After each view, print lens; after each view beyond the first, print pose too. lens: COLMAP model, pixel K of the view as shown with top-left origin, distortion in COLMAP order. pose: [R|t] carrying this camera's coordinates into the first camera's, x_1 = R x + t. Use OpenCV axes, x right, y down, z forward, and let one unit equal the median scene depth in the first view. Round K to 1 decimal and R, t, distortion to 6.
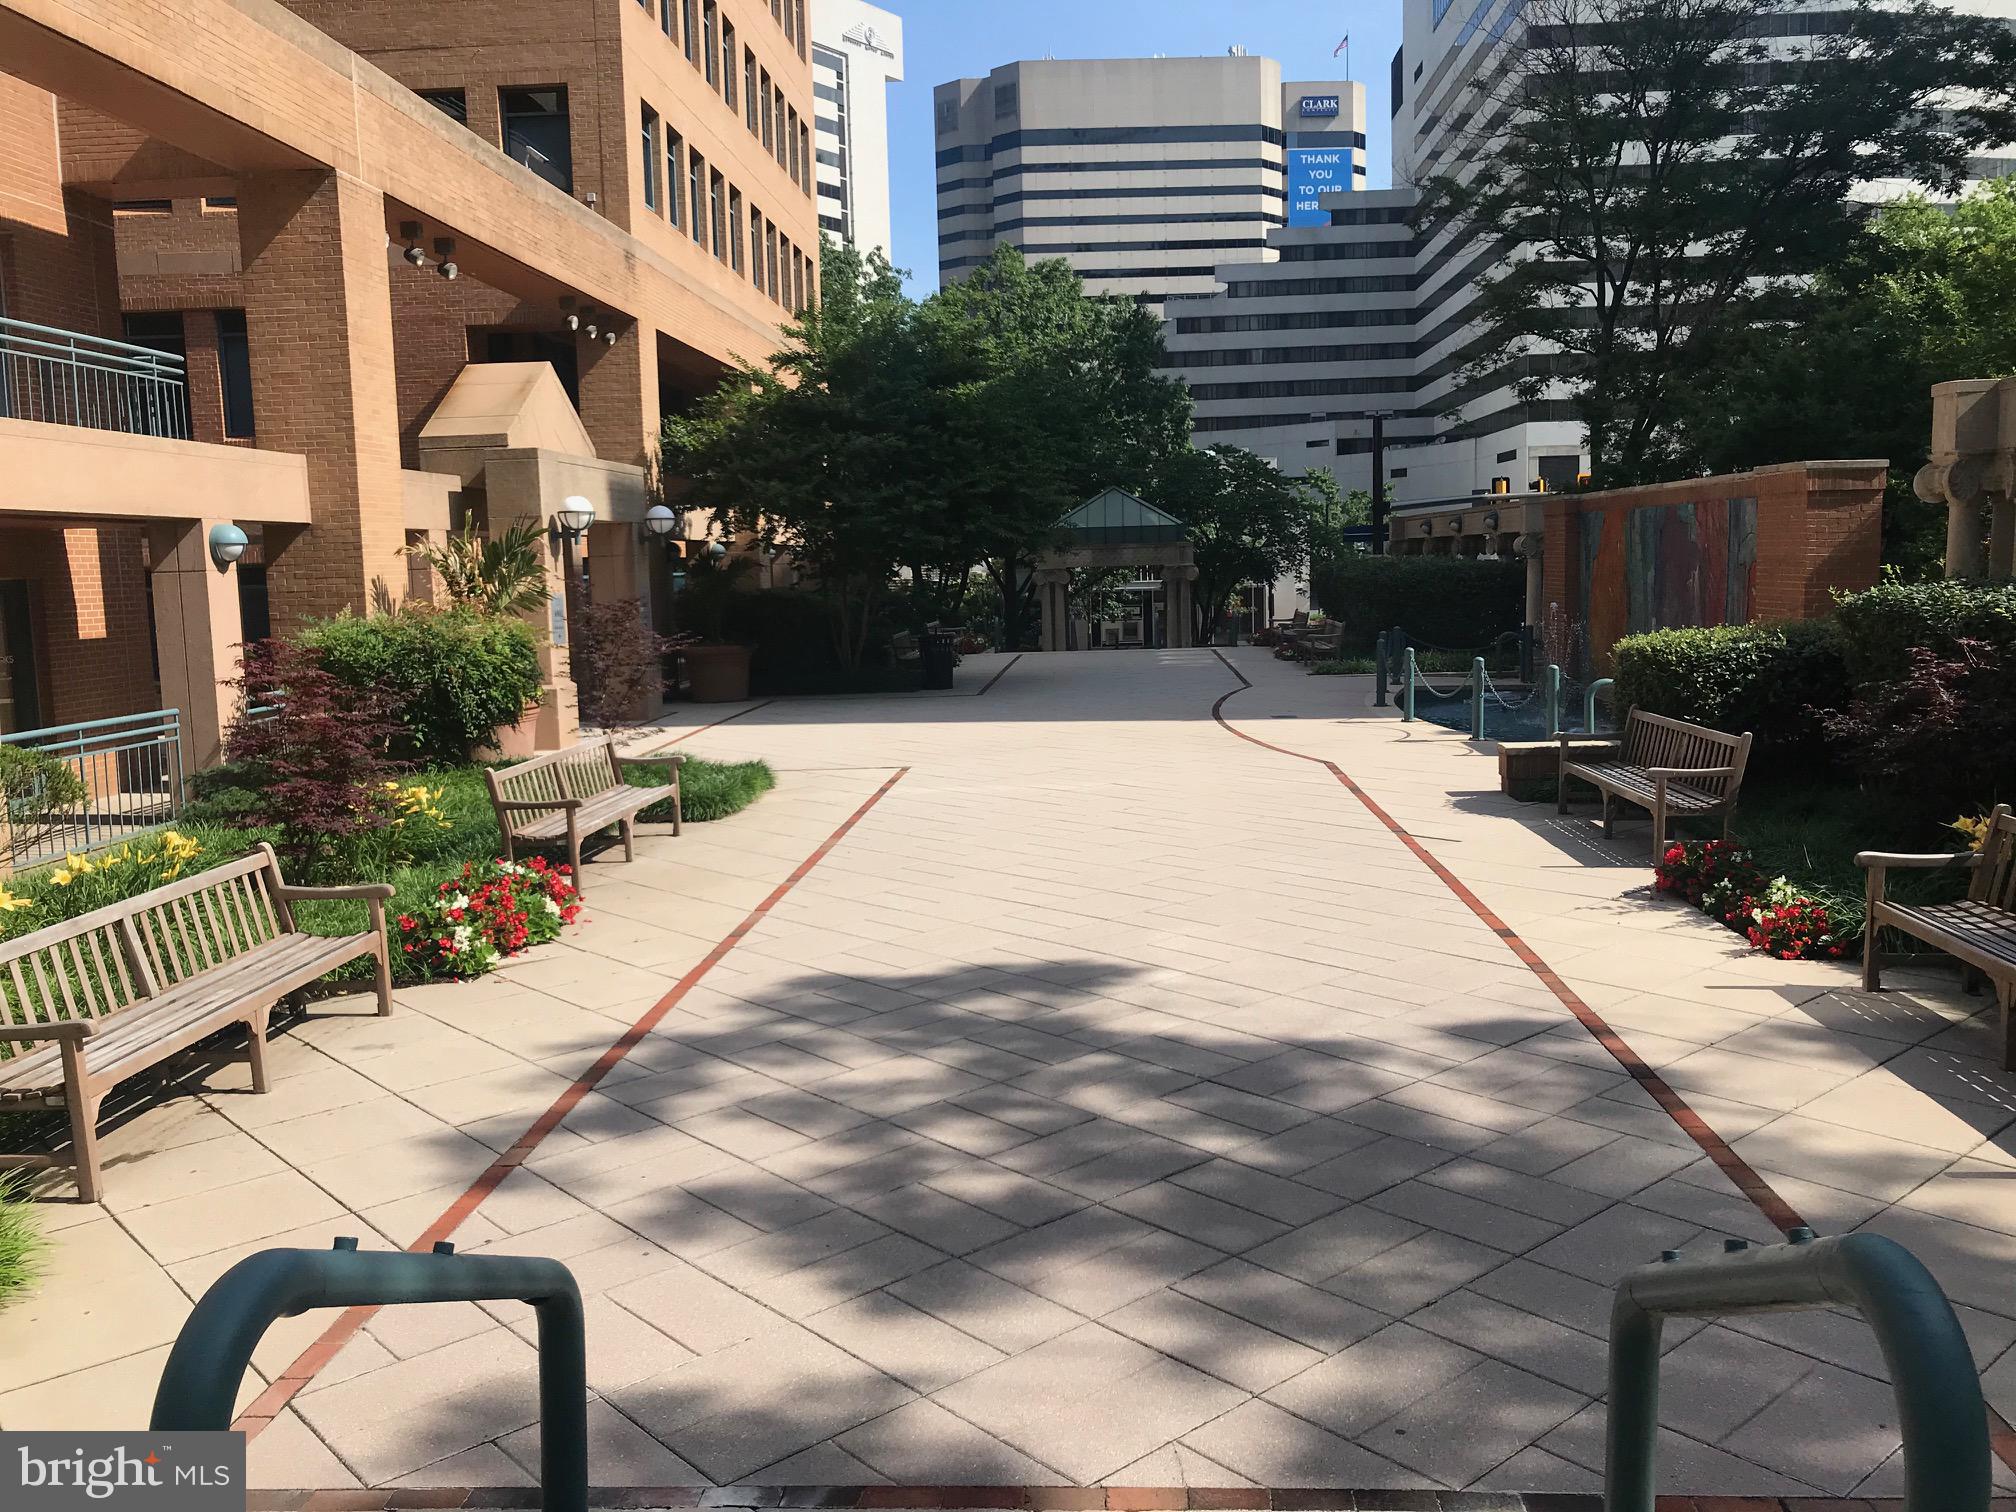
lens RADIAL K [[1651.5, 0, 1011.6], [0, 1651.5, 756.8], [0, 0, 1]] dist [0.001365, -0.008811]
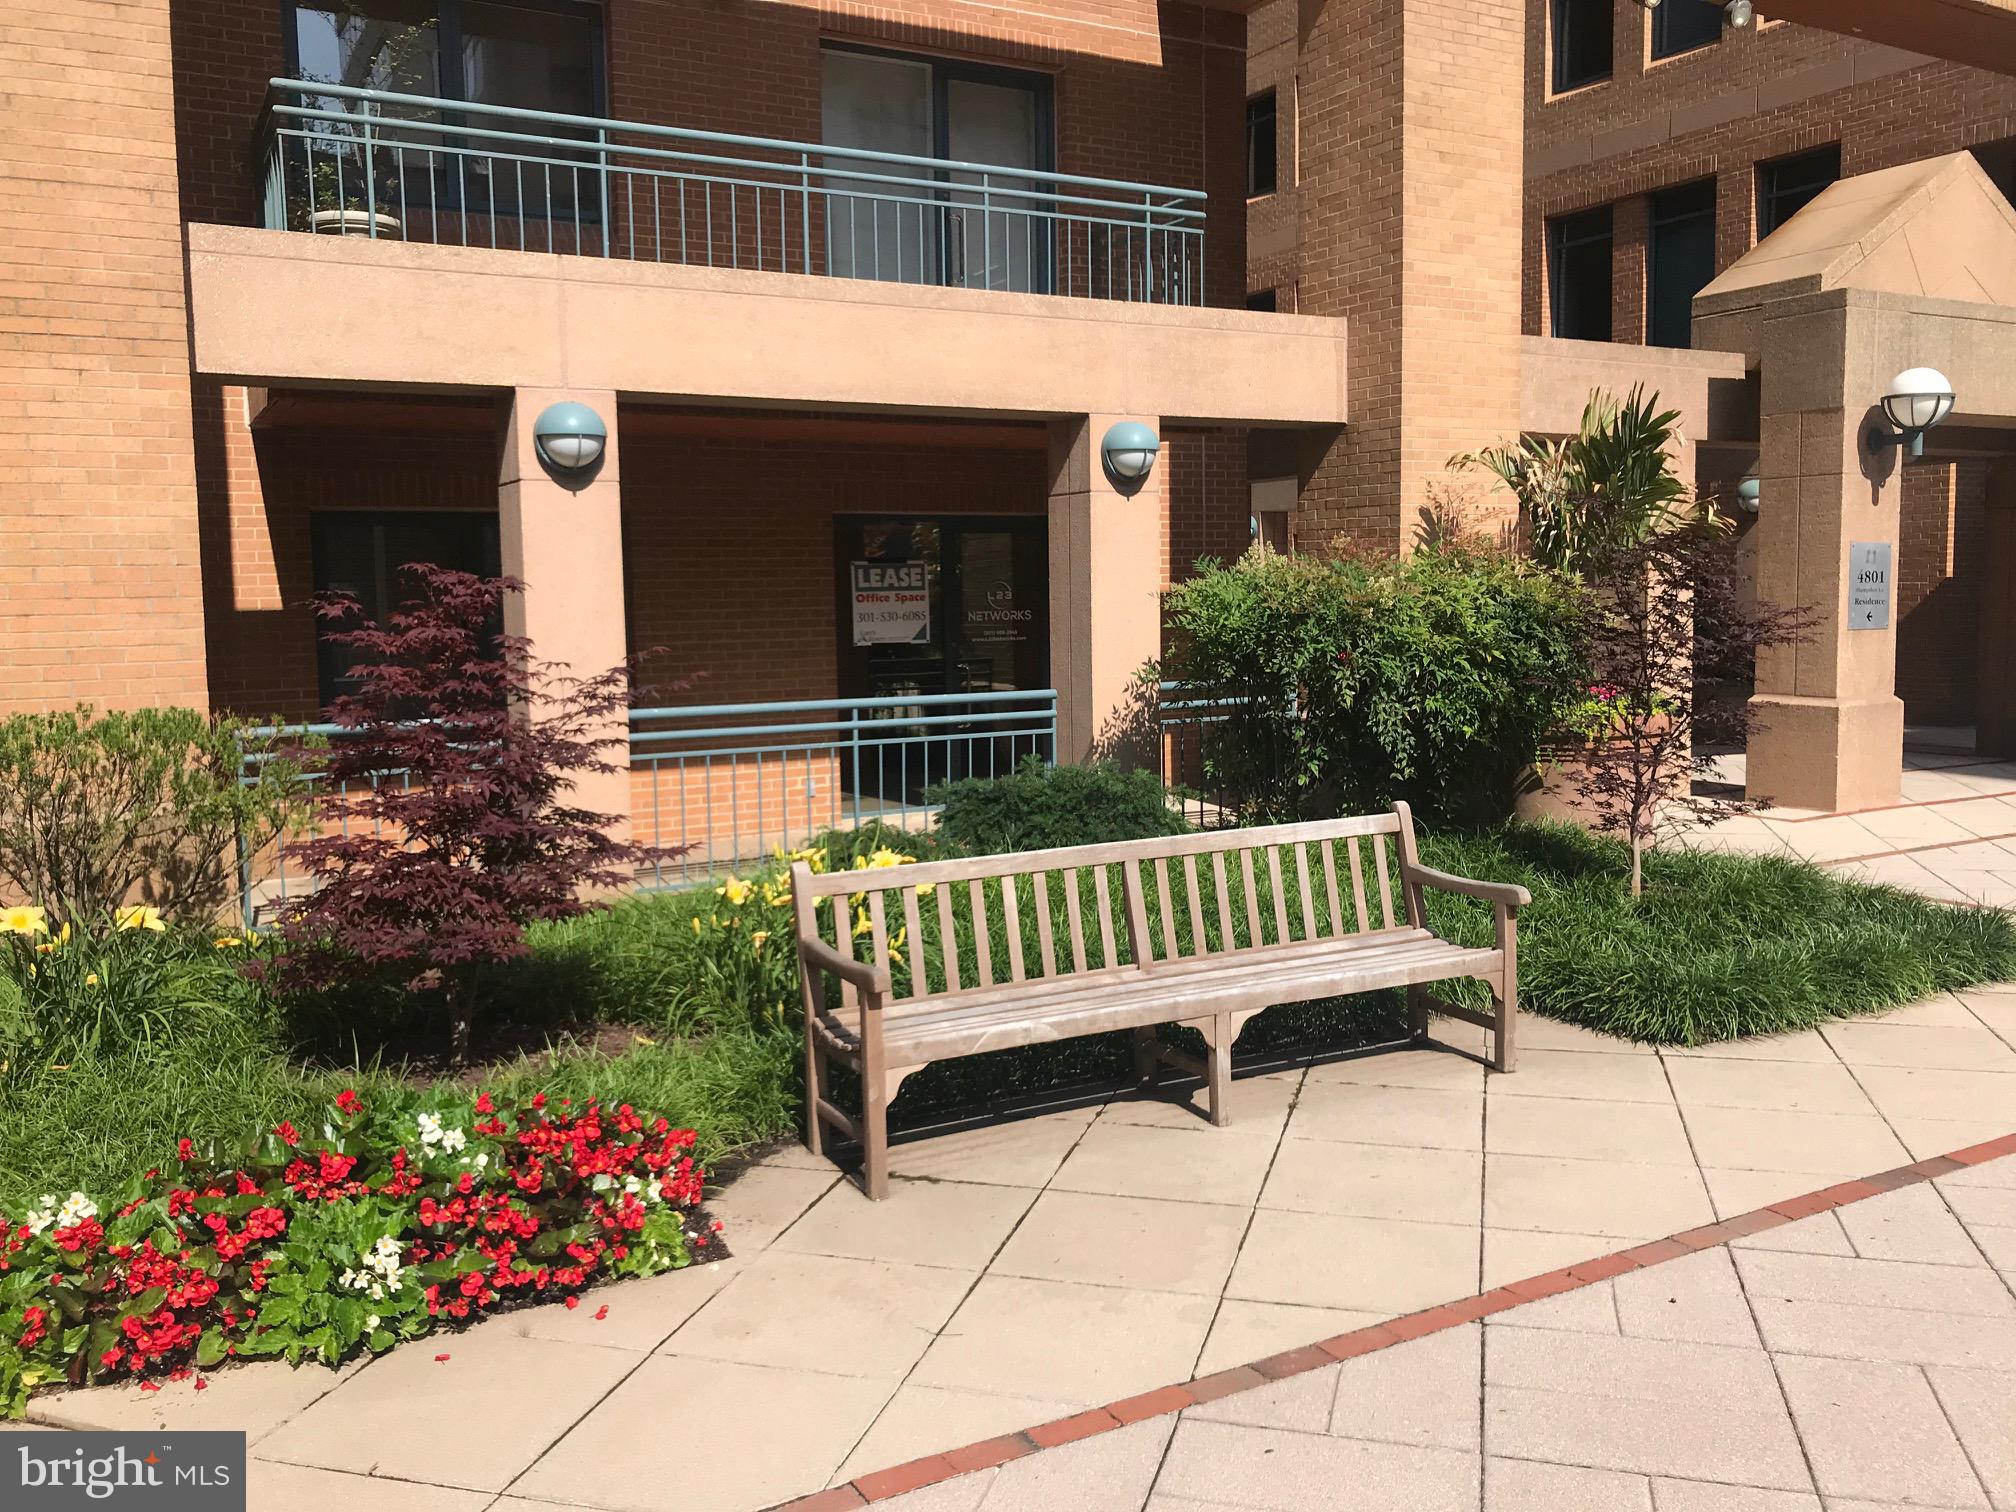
lens RADIAL K [[1651.5, 0, 1007.5], [0, 1651.5, 762.4], [0, 0, 1]] dist [0.001365, -0.008811]
pose [[0.554521, 0.113206, -0.824434, 0.059748], [-0.094647, 0.992855, 0.072672, -0.042560], [0.826770, 0.037732, 0.561274, 0.531367]]
